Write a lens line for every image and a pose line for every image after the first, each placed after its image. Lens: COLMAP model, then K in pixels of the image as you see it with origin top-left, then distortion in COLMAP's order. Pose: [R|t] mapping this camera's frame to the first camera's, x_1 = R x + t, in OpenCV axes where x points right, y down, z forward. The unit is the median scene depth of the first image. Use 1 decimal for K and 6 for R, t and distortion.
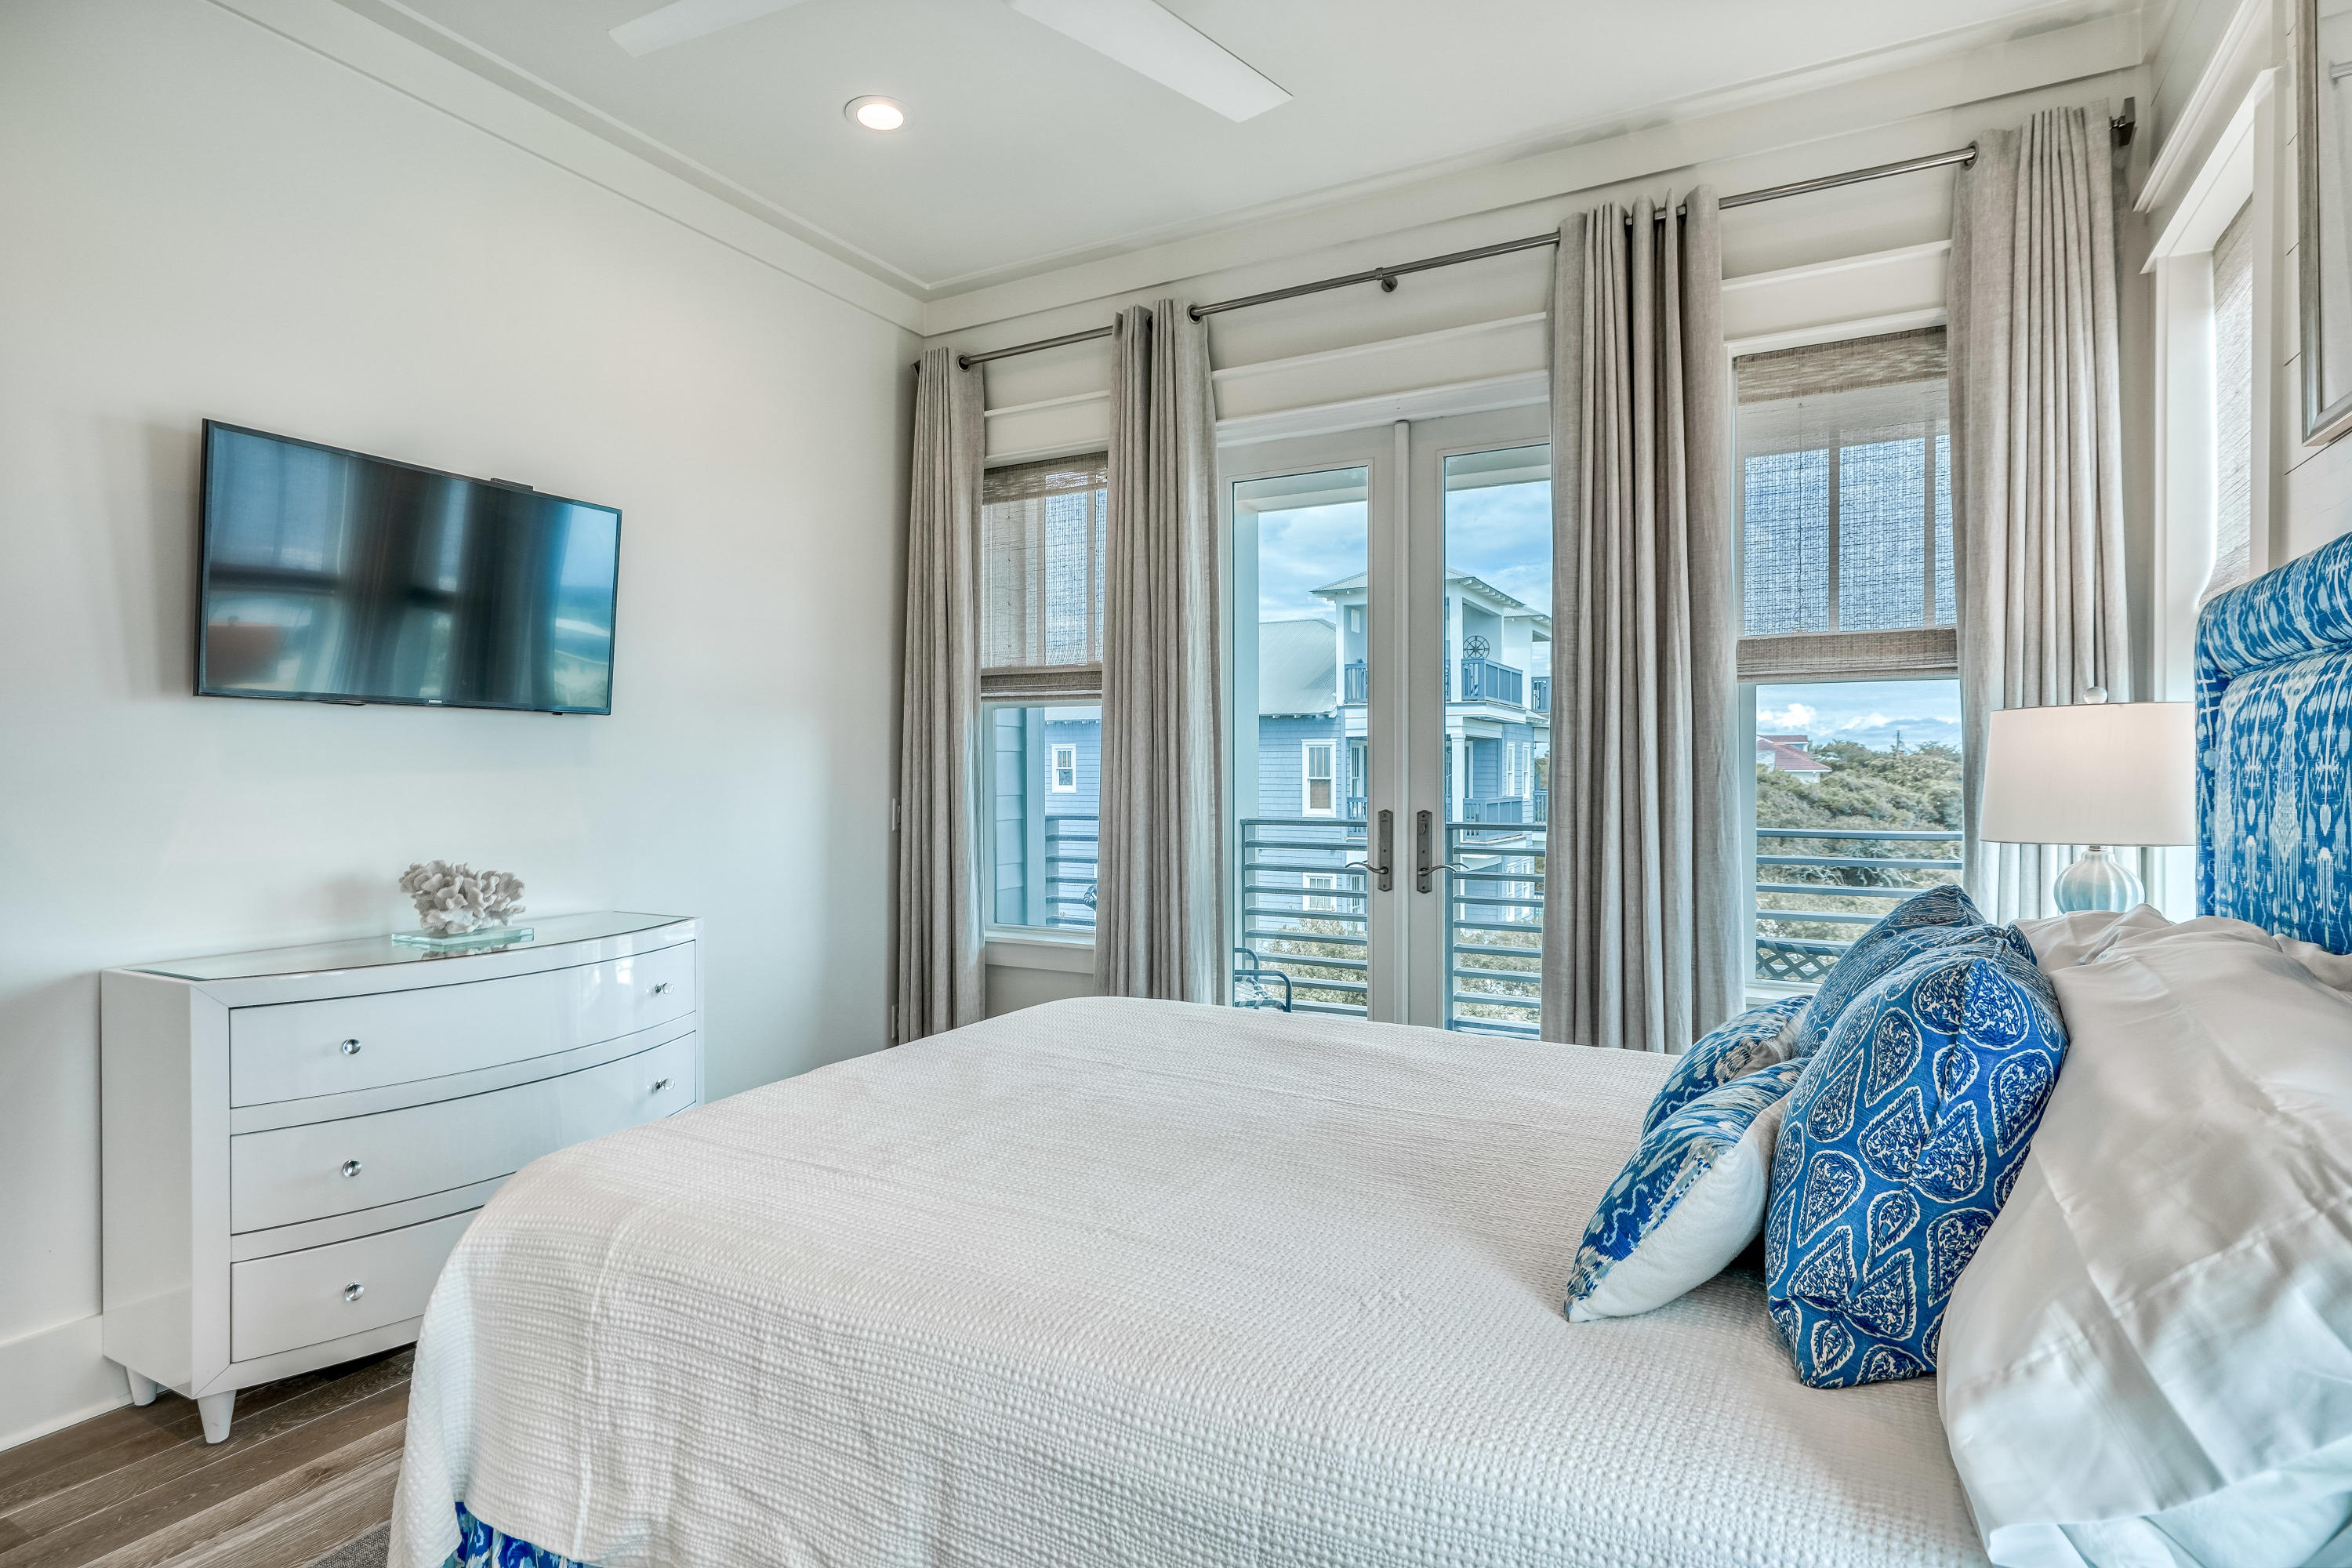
lens RADIAL K [[1212.1, 0, 1168.2], [0, 1212.1, 794.5], [0, 0, 1]] dist [-0.001144, -0.001779]
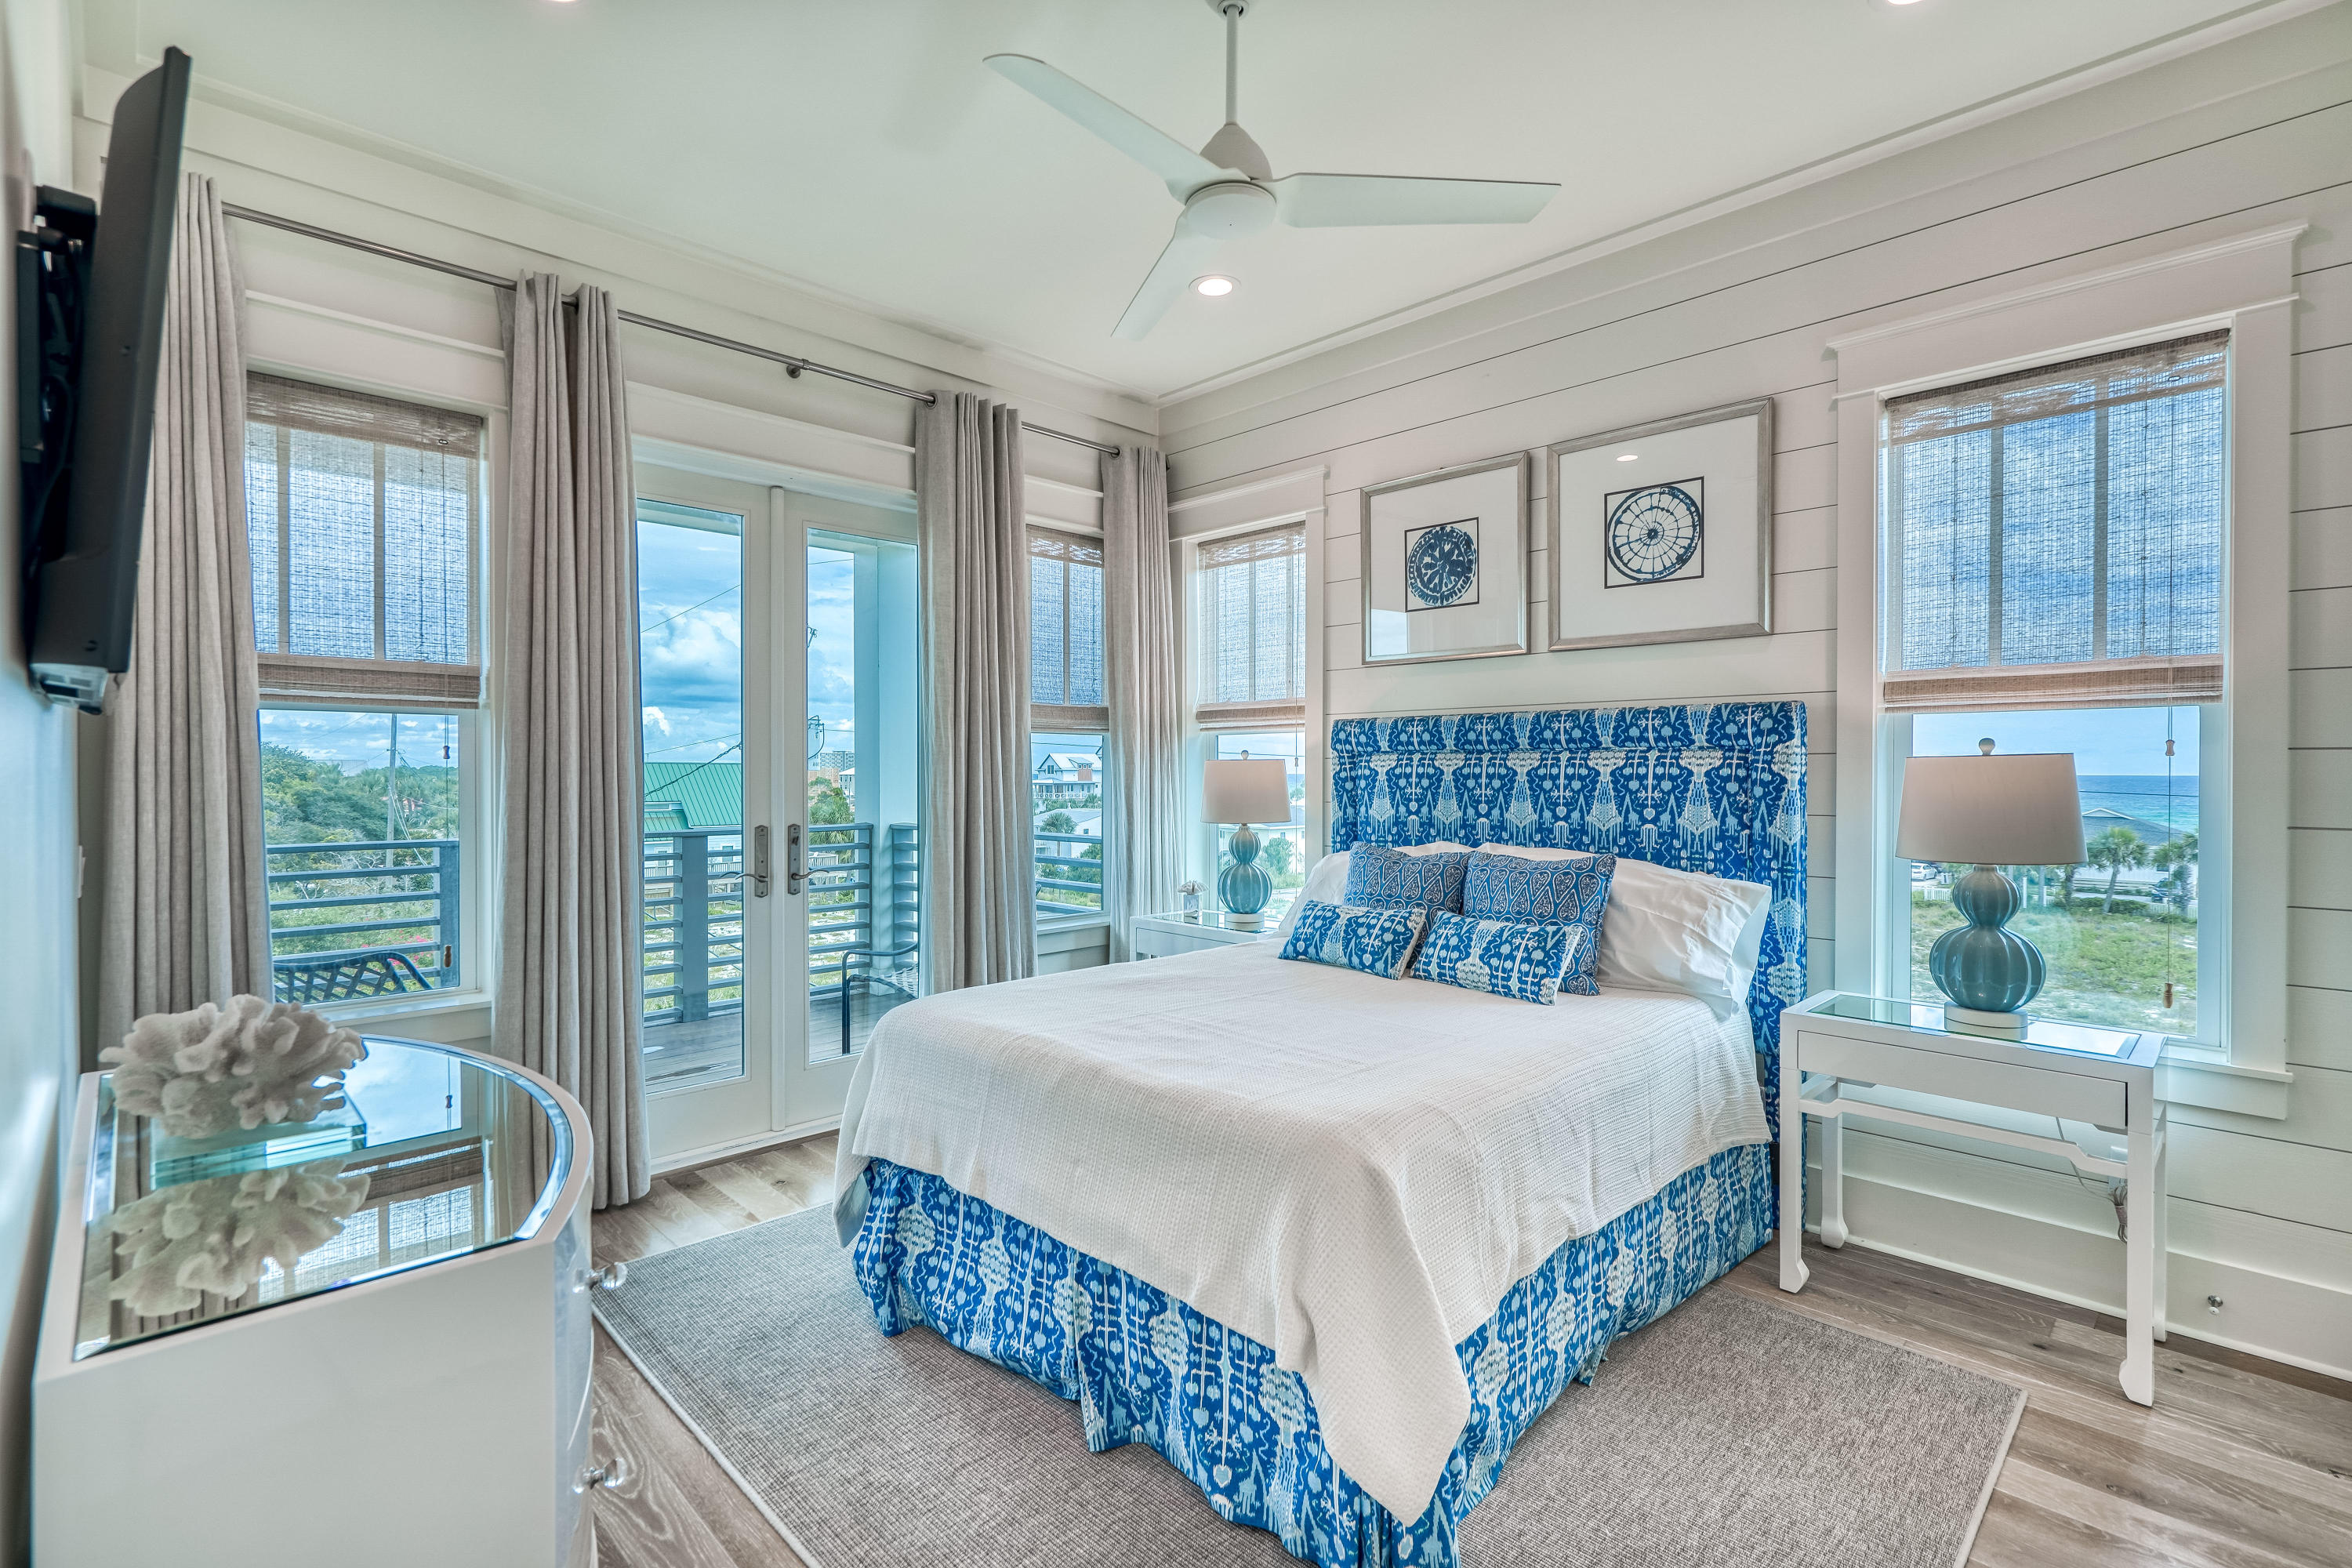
lens RADIAL K [[1086.6, 0, 1174.4], [0, 1086.6, 774.9], [0, 0, 1]] dist [0.010255, 0.000758]
pose [[0.287930, -0.004225, 0.957642, -0.683723], [0.018332, 0.999831, -0.001101, -0.026156], [-0.957476, 0.017873, 0.287959, 0.342365]]
